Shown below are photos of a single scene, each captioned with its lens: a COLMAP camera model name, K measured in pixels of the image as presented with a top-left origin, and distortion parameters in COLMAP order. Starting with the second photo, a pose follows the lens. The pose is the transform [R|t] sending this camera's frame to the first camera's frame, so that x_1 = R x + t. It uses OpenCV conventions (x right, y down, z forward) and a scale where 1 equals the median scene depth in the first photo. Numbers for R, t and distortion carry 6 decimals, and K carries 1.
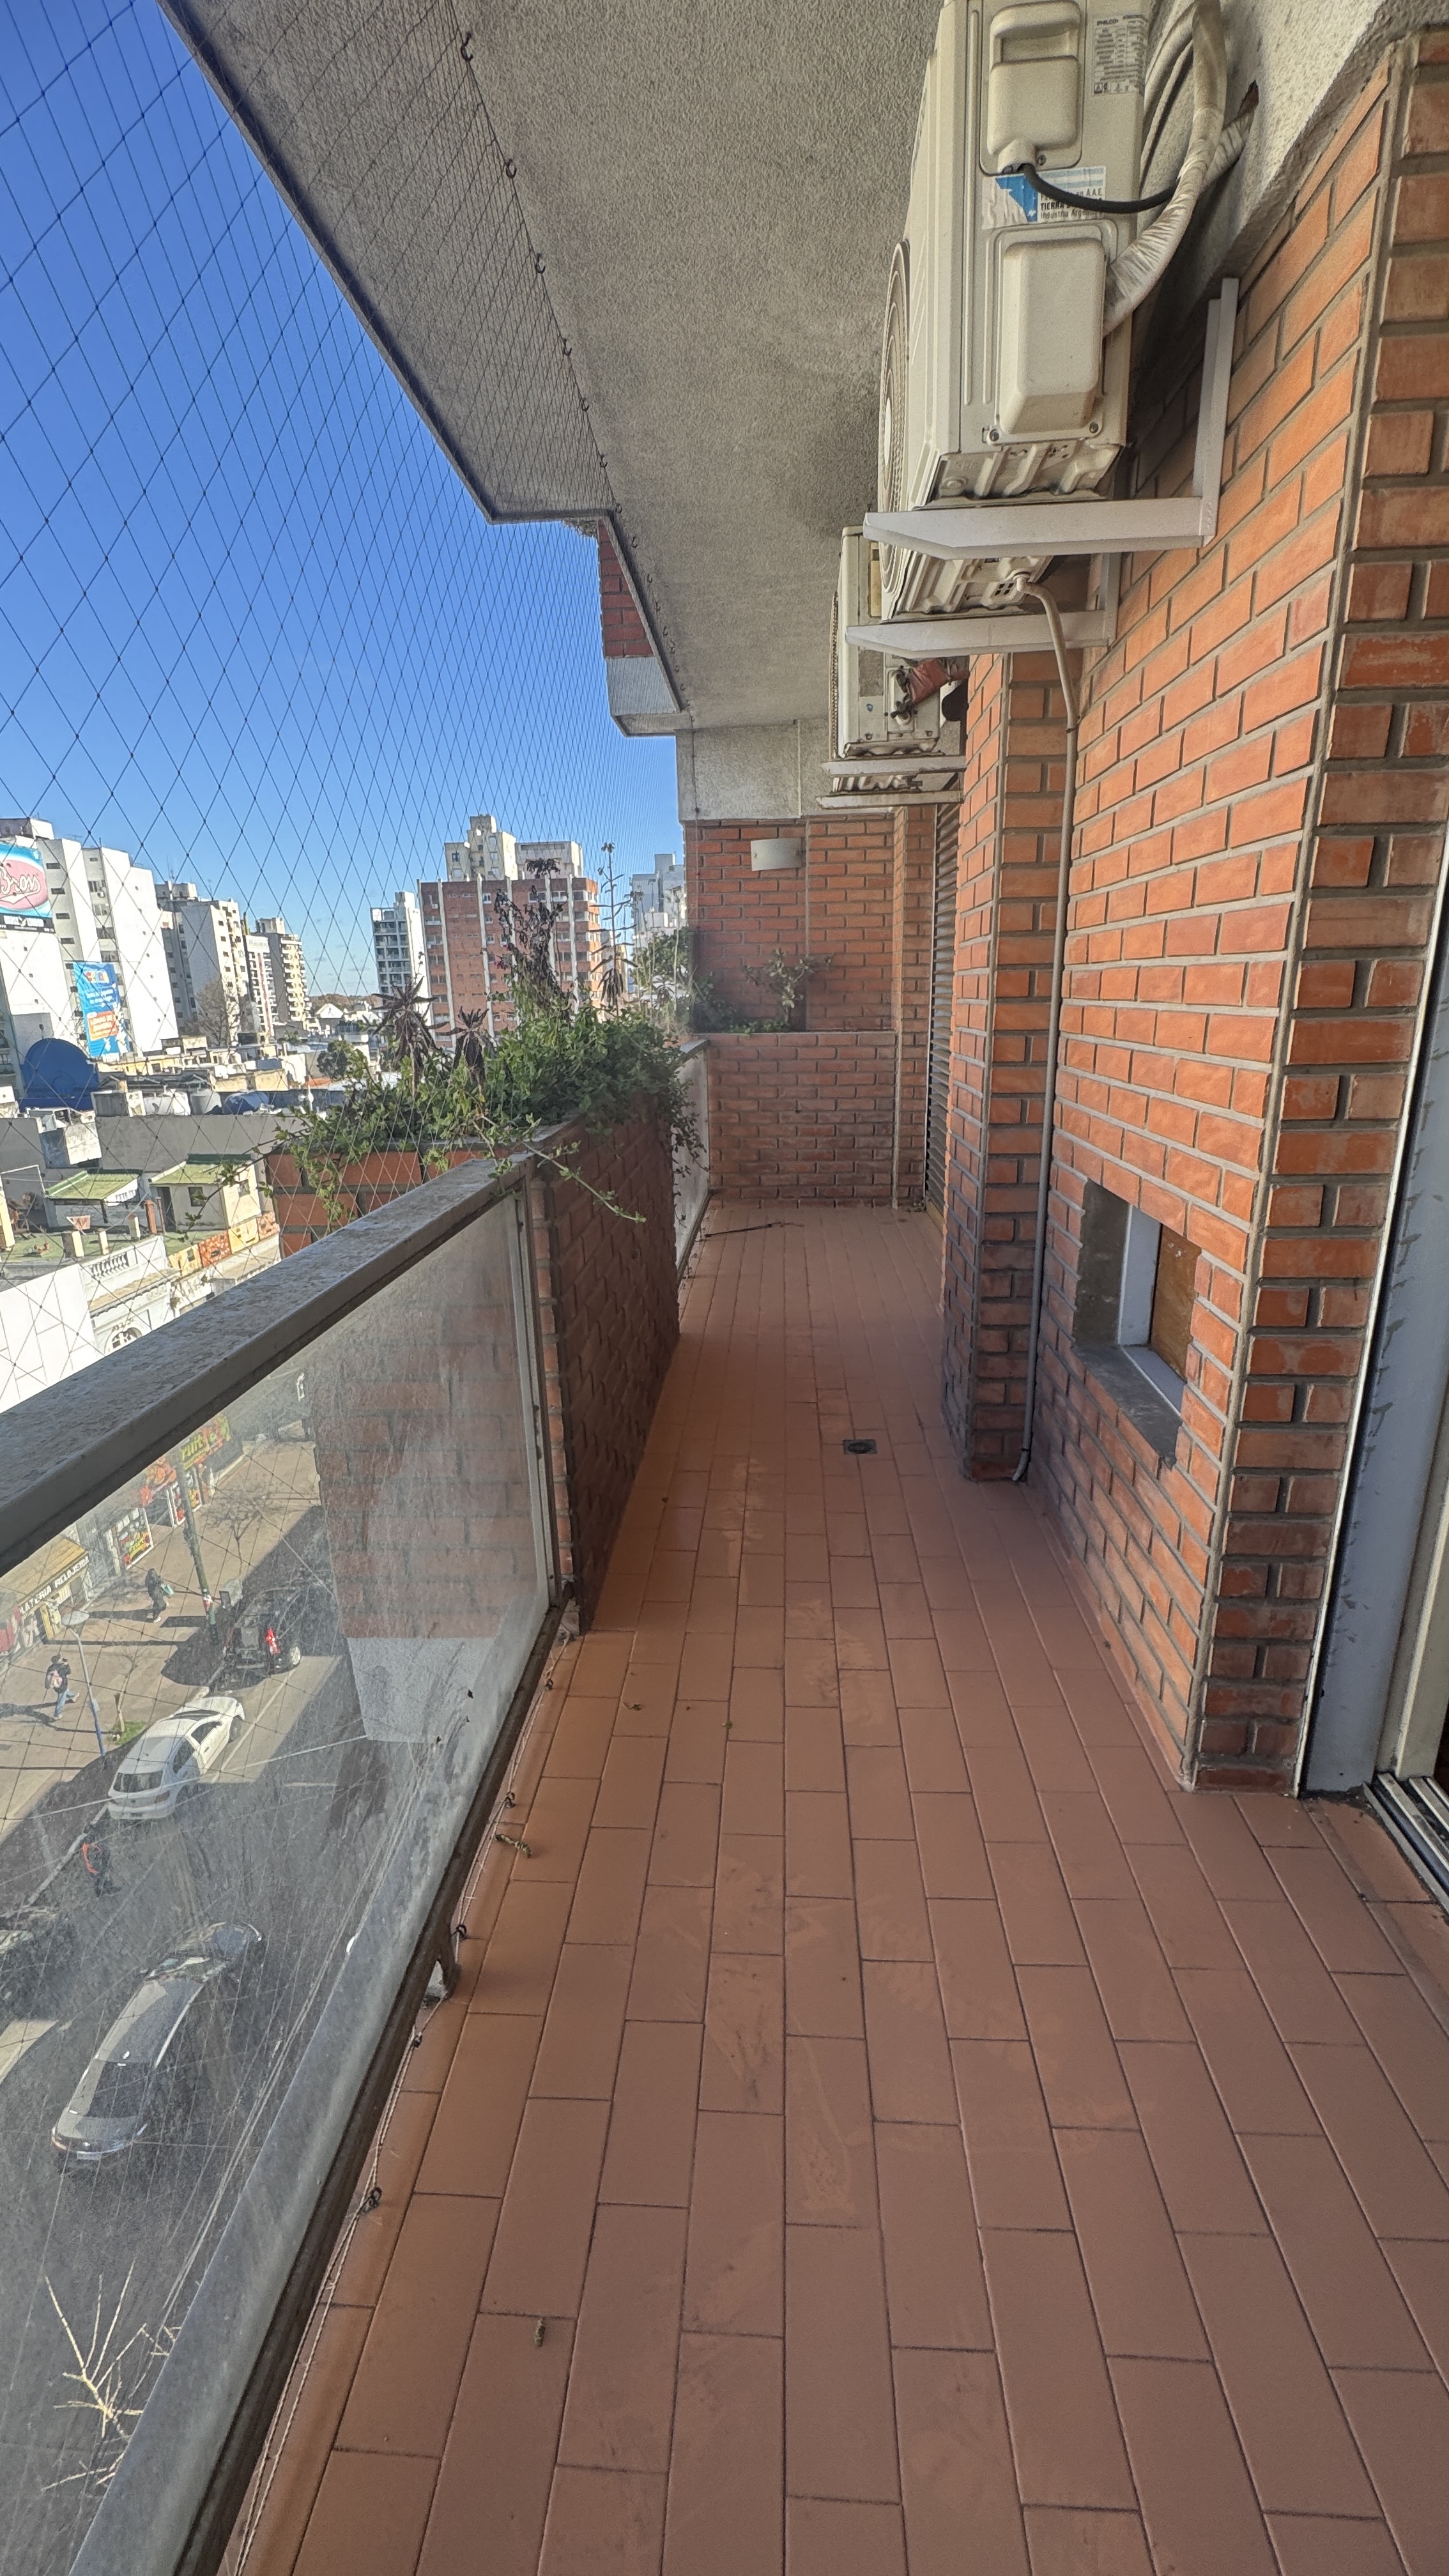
lens RADIAL K [[1031.2, 0, 723.5], [0, 1031.2, 1287.3], [0, 0, 1]] dist [-0.004004, 0.001048]
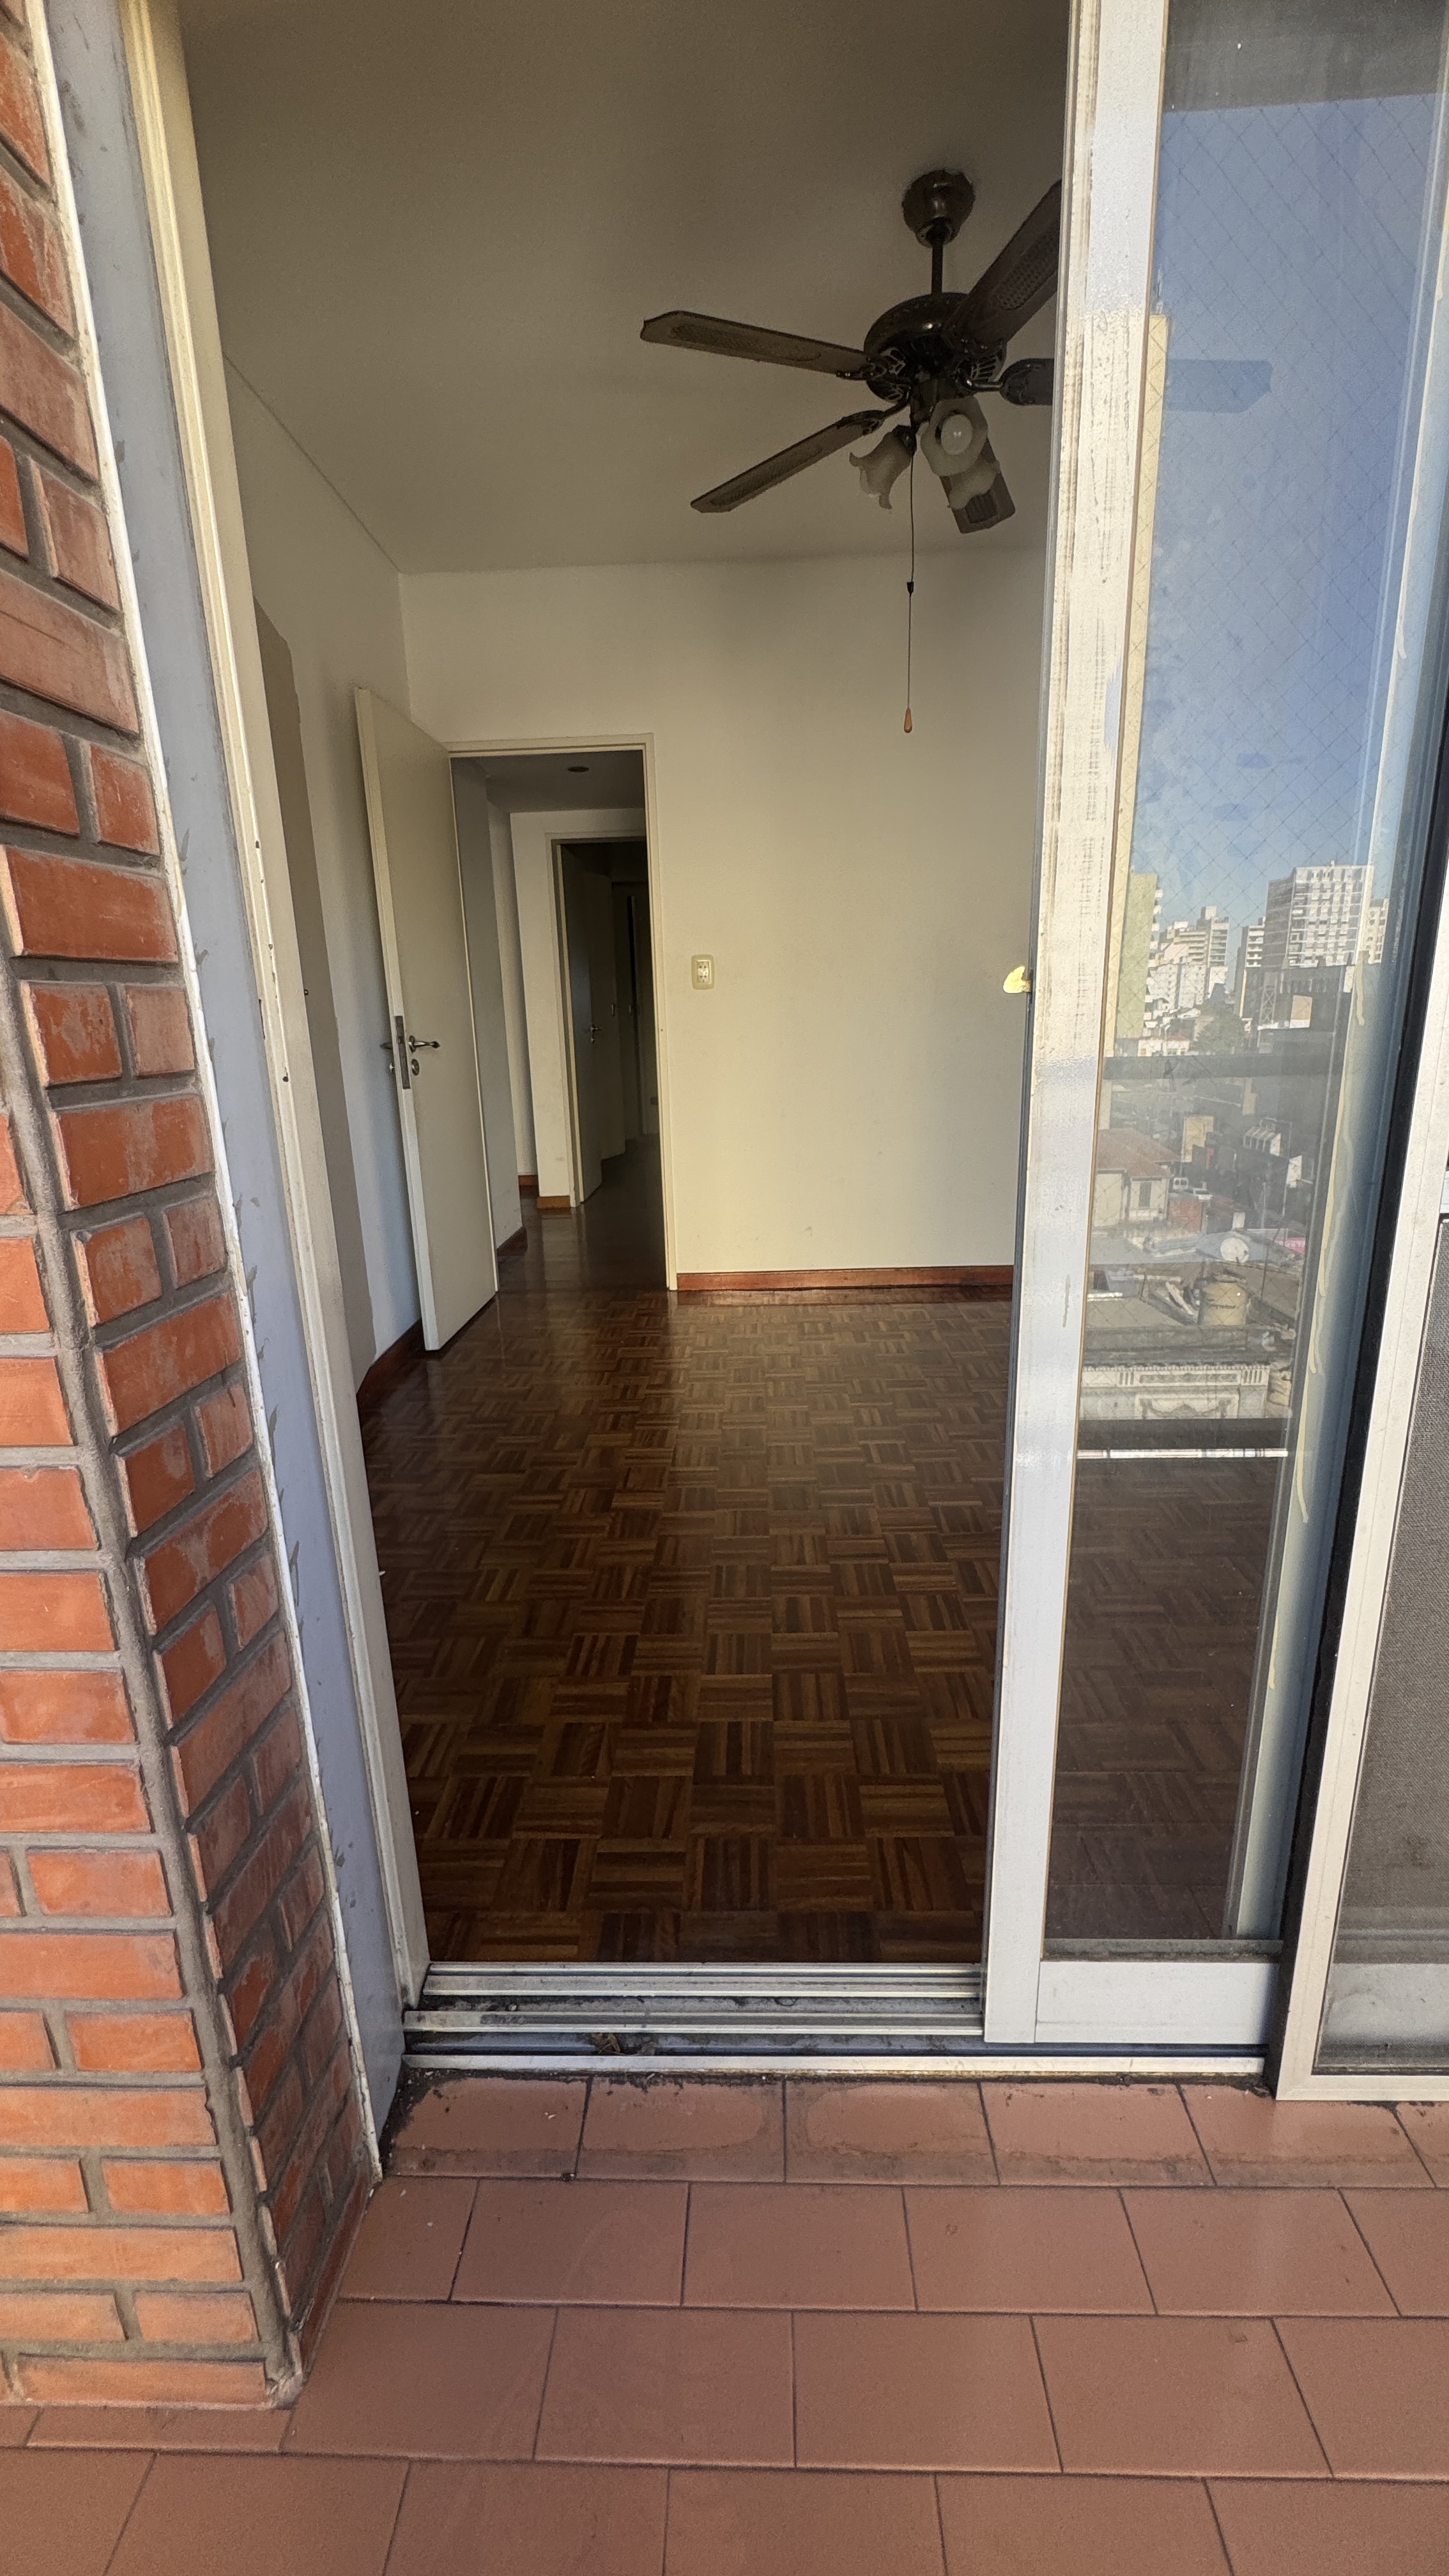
lens RADIAL K [[1031.2, 0, 725.2], [0, 1031.2, 1283.4], [0, 0, 1]] dist [-0.004004, 0.001048]
pose [[-0.019673, -0.236897, 0.971335, 0.086228], [0.311052, 0.921860, 0.231131, -0.088391], [-0.950189, 0.306683, 0.055552, 0.664810]]
